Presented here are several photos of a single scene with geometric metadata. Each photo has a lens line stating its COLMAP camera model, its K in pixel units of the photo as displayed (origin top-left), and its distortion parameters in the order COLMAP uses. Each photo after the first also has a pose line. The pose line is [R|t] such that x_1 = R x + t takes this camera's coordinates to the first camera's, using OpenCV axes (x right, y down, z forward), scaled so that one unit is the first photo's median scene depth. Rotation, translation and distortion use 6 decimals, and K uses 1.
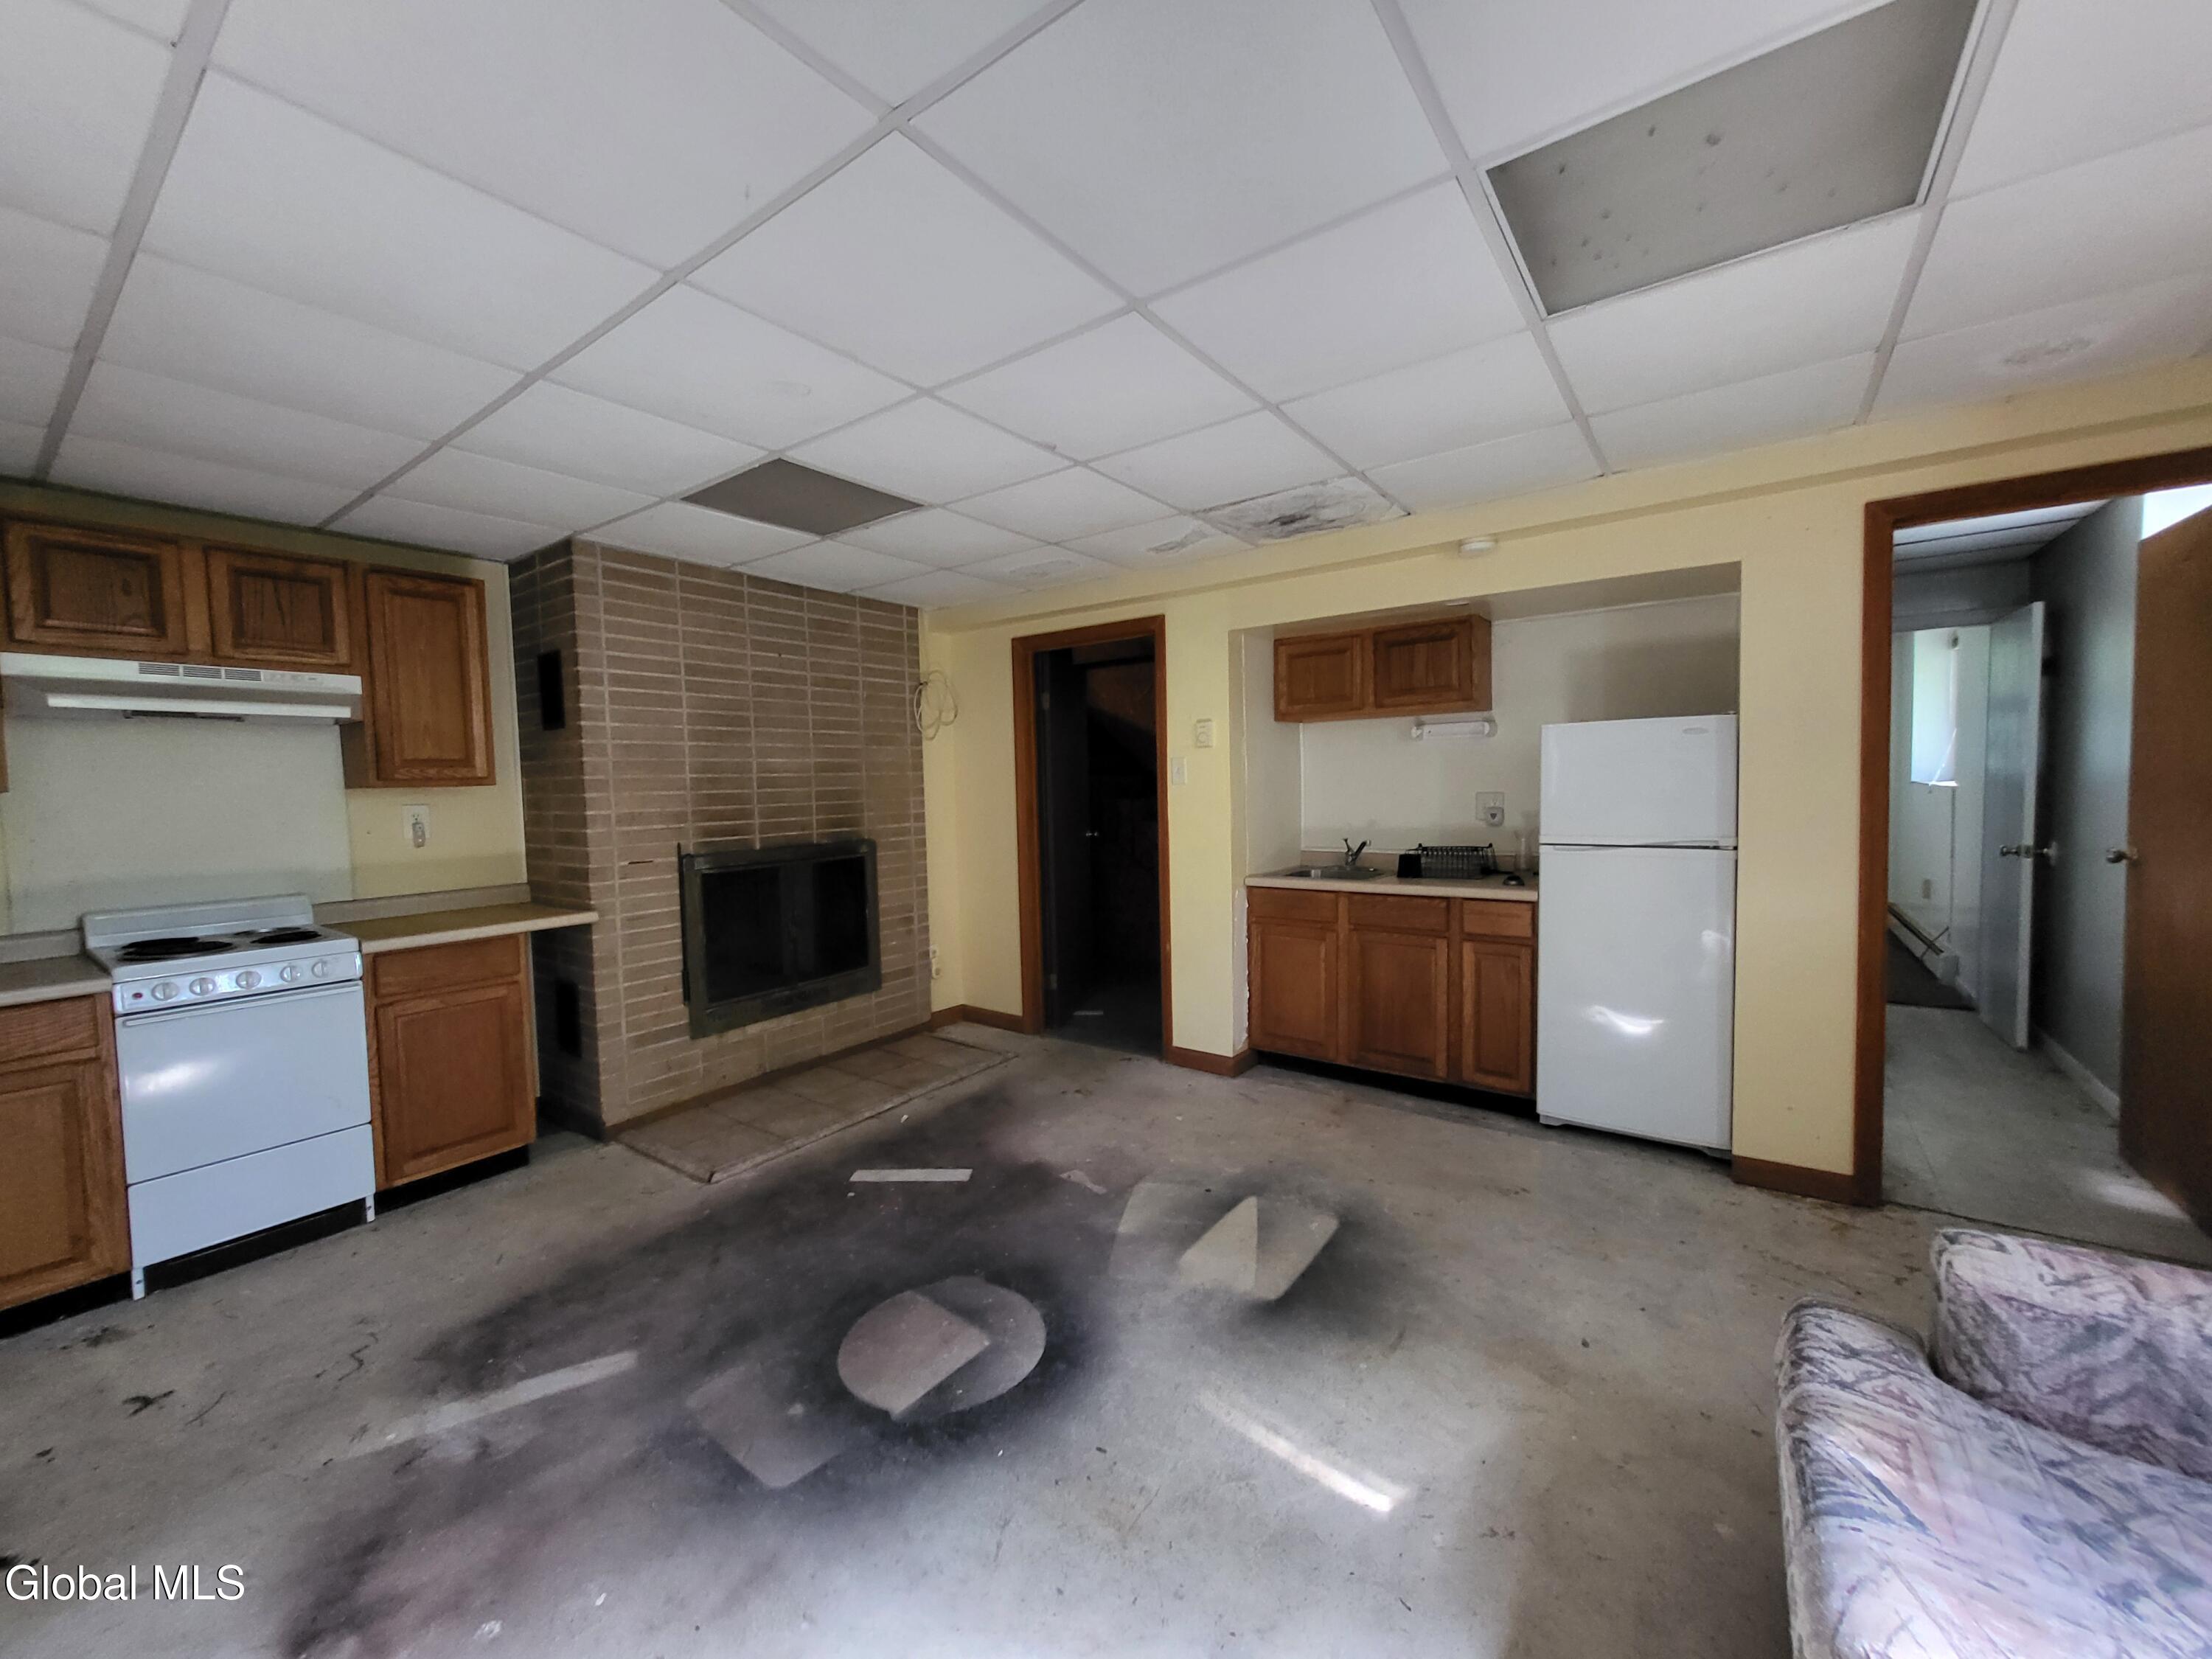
lens RADIAL K [[859.4, 0, 1106.0], [0, 859.4, 829.5], [0, 0, 1]] dist [0.002972, -0.000013]
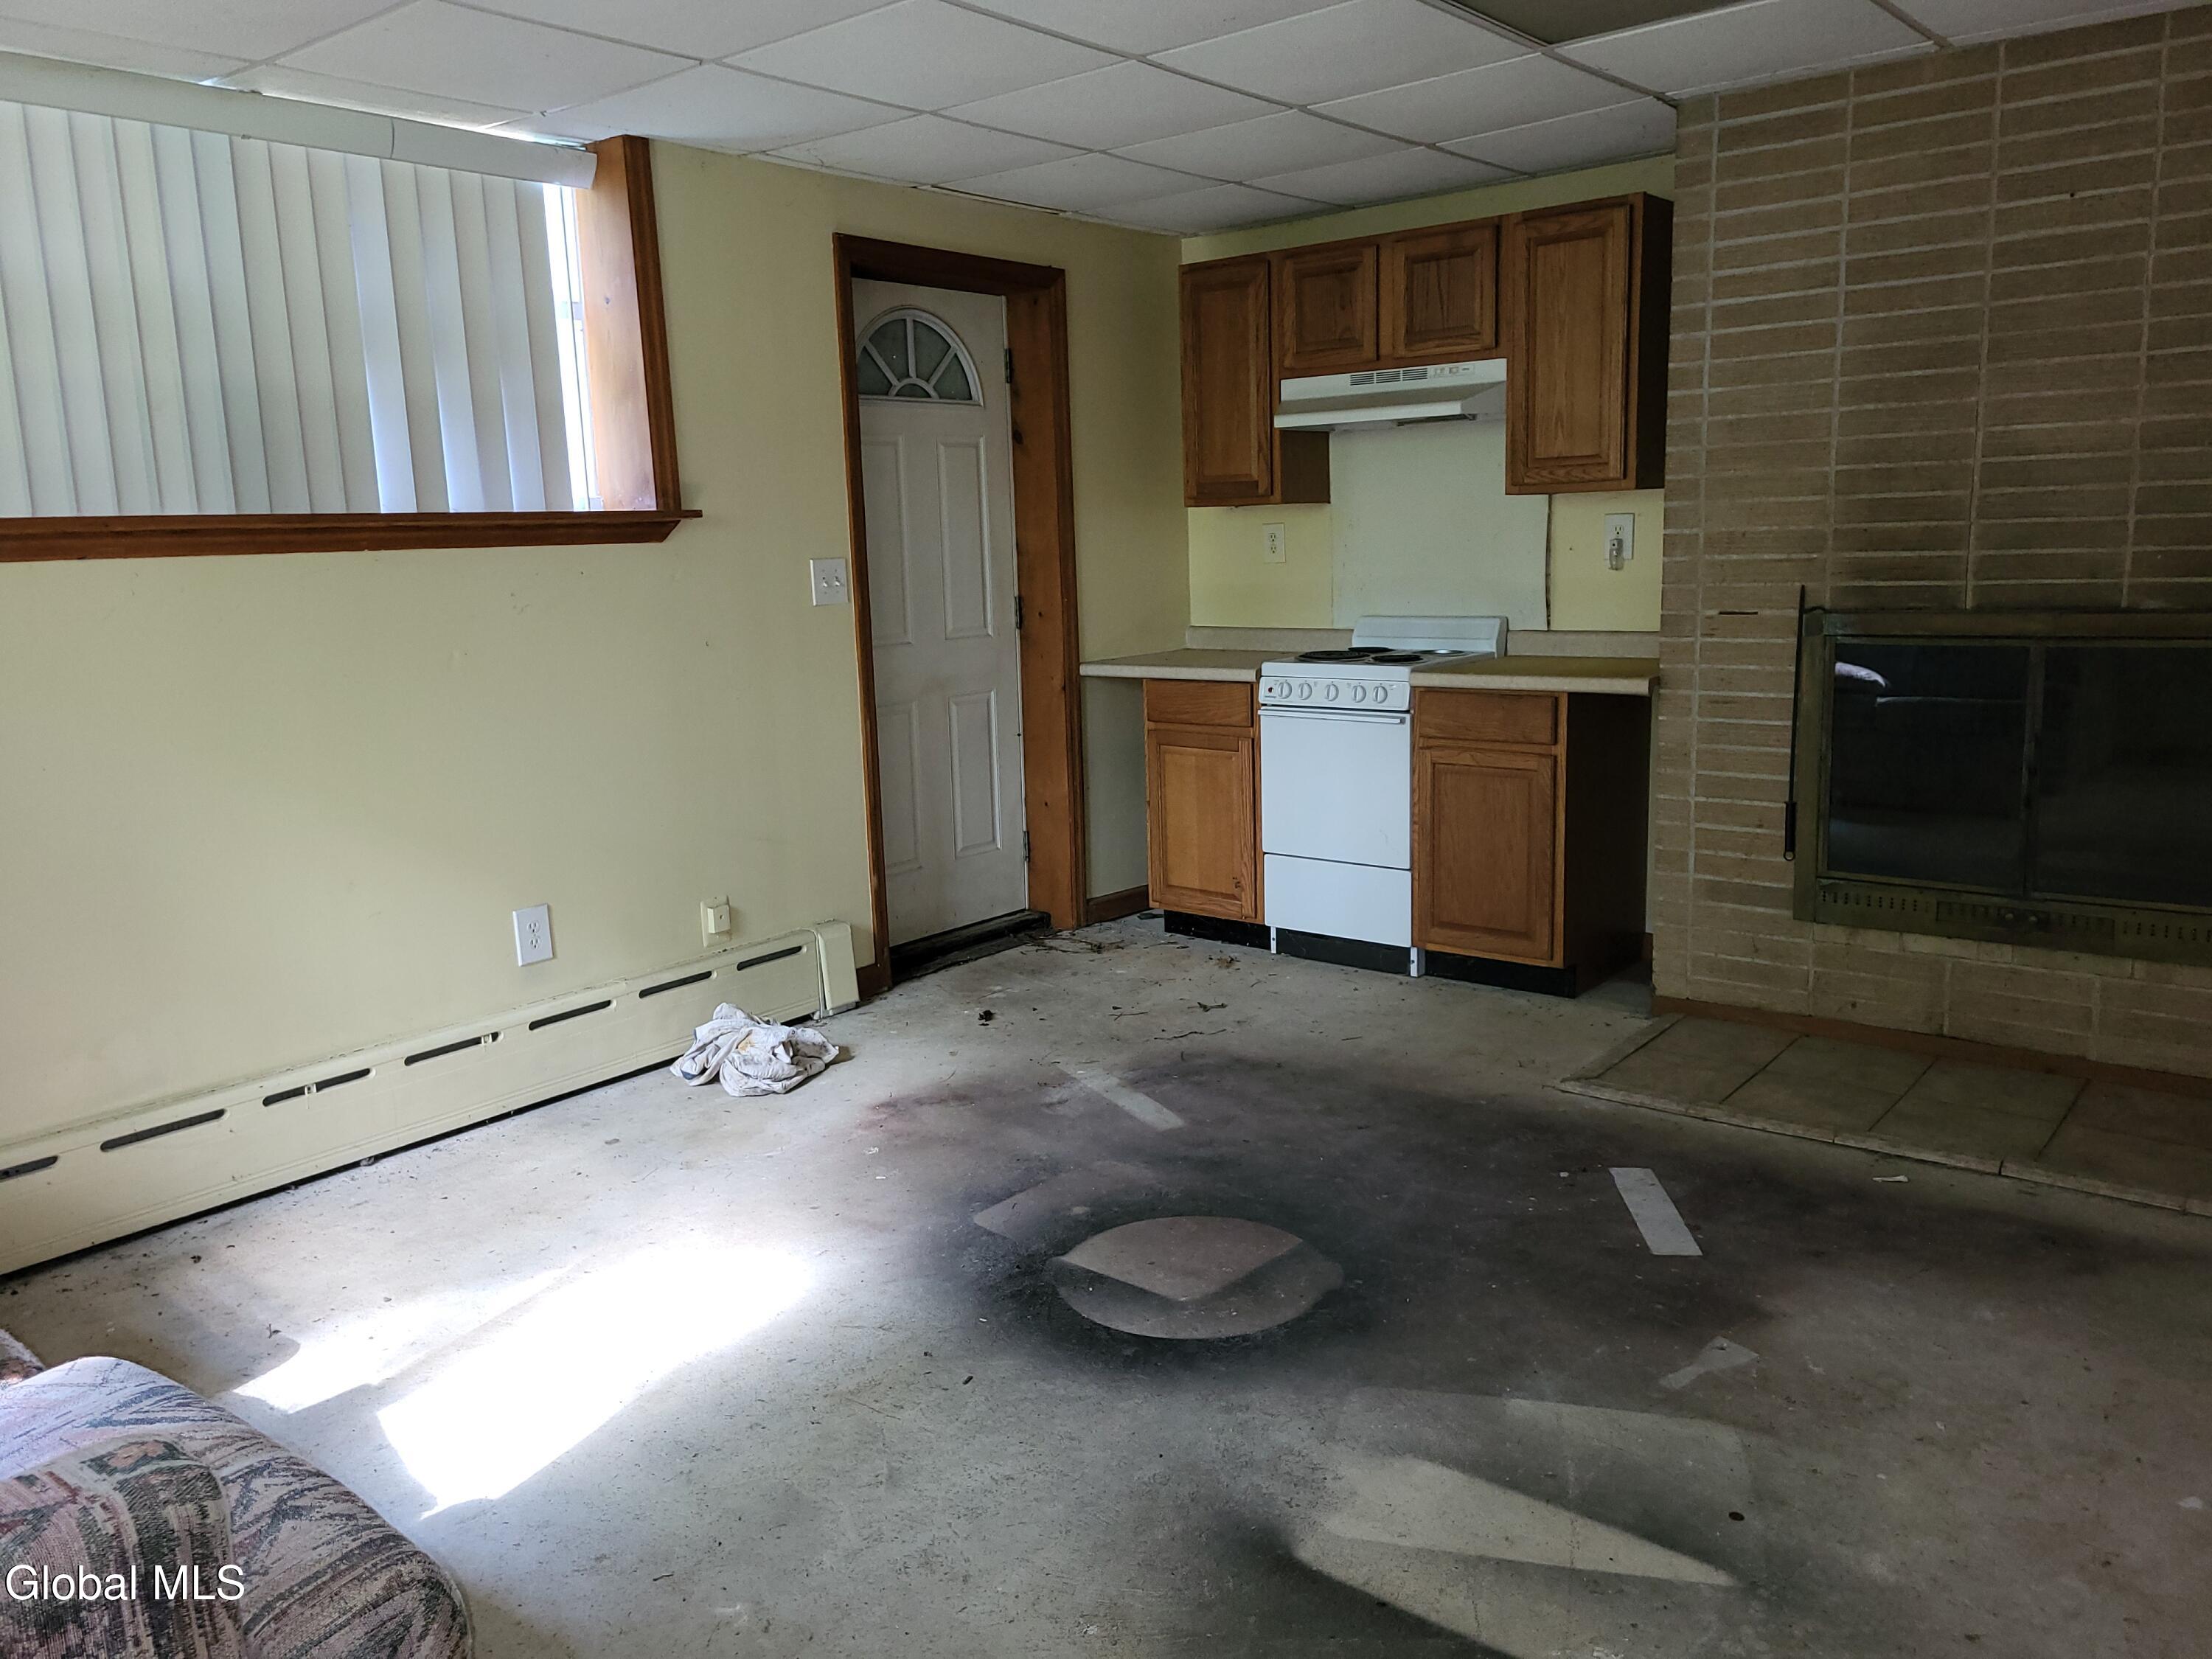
lens RADIAL K [[1683.5, 0, 1114.3], [0, 1683.5, 825.1], [0, 0, 1]] dist [0.079197, -0.064547]
pose [[-0.057846, 0.199874, -0.978113, 0.773566], [-0.022994, 0.979226, 0.201462, -0.053037], [0.998061, 0.034144, -0.052049, 0.656676]]
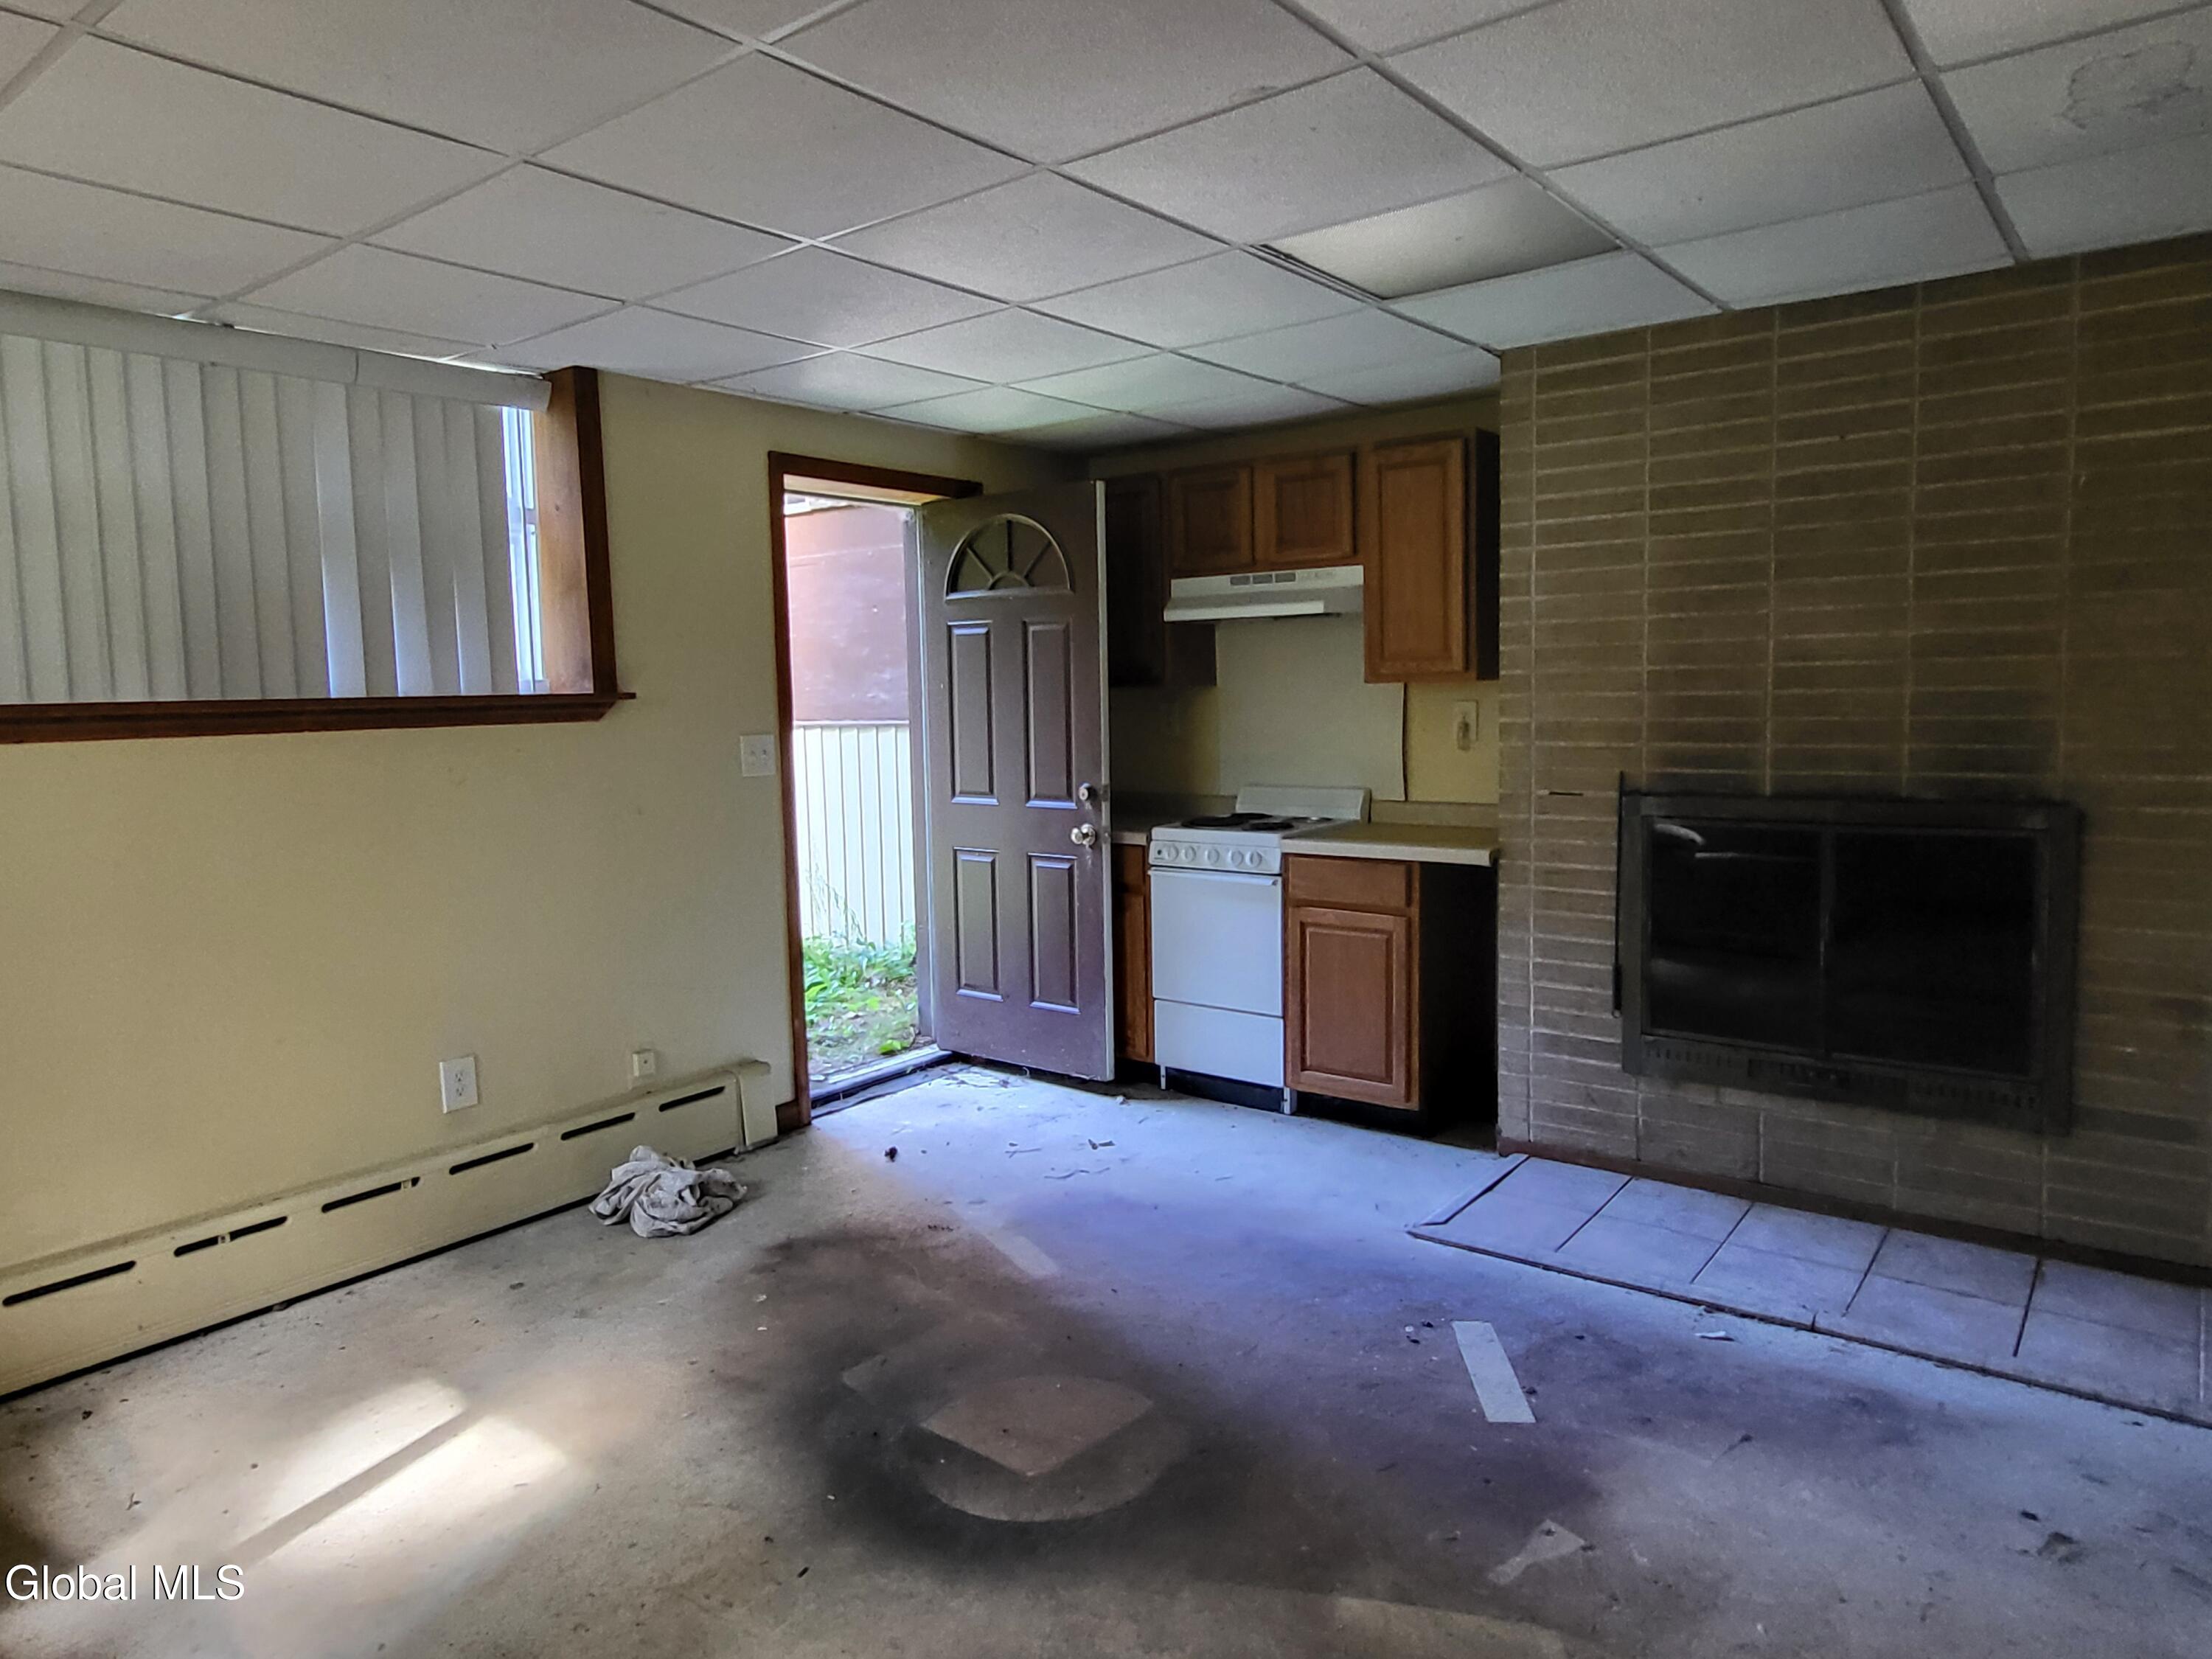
lens RADIAL K [[1405.1, 0, 1100.5], [0, 1405.1, 819.3], [0, 0, 1]] dist [0.005797, 0.003809]
pose [[-0.043623, 0.120265, -0.991783, 0.648234], [-0.032494, 0.992032, 0.121724, -0.072206], [0.998519, 0.037537, -0.039368, 0.711452]]
